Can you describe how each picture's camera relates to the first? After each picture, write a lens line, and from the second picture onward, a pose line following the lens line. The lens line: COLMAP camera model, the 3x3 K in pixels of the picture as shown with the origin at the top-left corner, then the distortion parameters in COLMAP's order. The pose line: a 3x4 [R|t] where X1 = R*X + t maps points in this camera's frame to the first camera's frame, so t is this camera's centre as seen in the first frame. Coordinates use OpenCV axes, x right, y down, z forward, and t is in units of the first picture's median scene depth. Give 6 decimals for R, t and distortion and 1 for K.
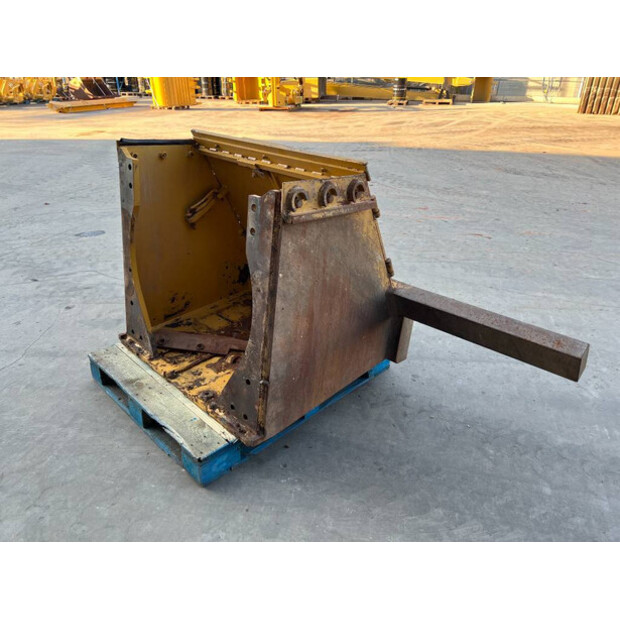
lens RADIAL K [[469.5, 0, 306.9], [0, 469.5, 307.8], [0, 0, 1]] dist [0.035888, -0.033241]
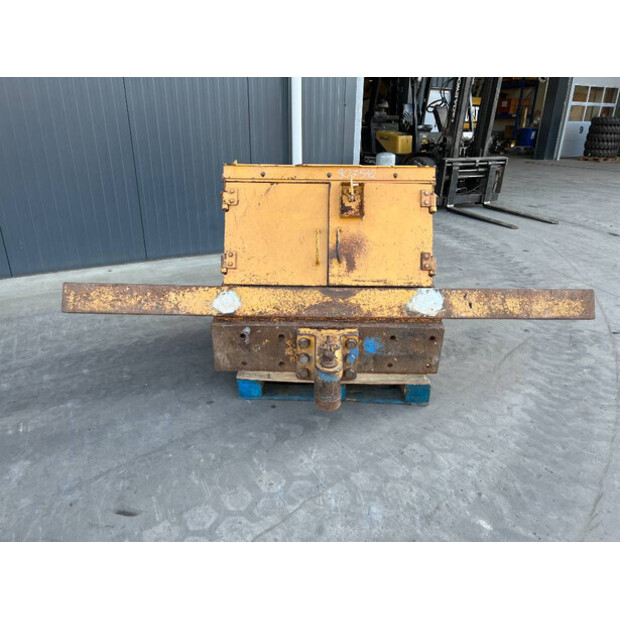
lens RADIAL K [[469.5, 0, 306.9], [0, 469.5, 312.6], [0, 0, 1]] dist [0.035888, -0.033241]
pose [[-0.720215, 0.247111, -0.648249, 0.764107], [-0.342175, 0.686316, 0.641784, -0.773645], [0.603496, 0.684037, -0.409739, 1.574440]]
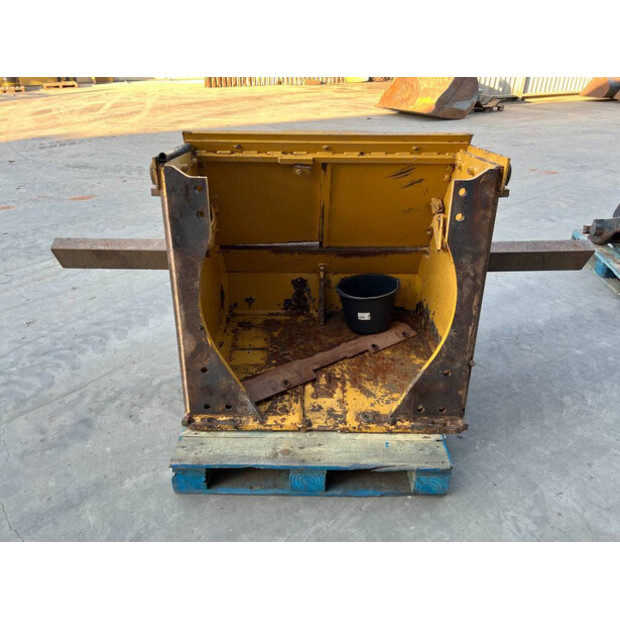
lens RADIAL K [[469.5, 0, 306.9], [0, 469.5, 308.8], [0, 0, 1]] dist [0.035888, -0.033241]
pose [[0.719757, -0.351134, 0.598878, -0.701884], [0.328888, 0.932173, 0.151280, -0.168658], [-0.611377, 0.088079, 0.786422, 0.318856]]
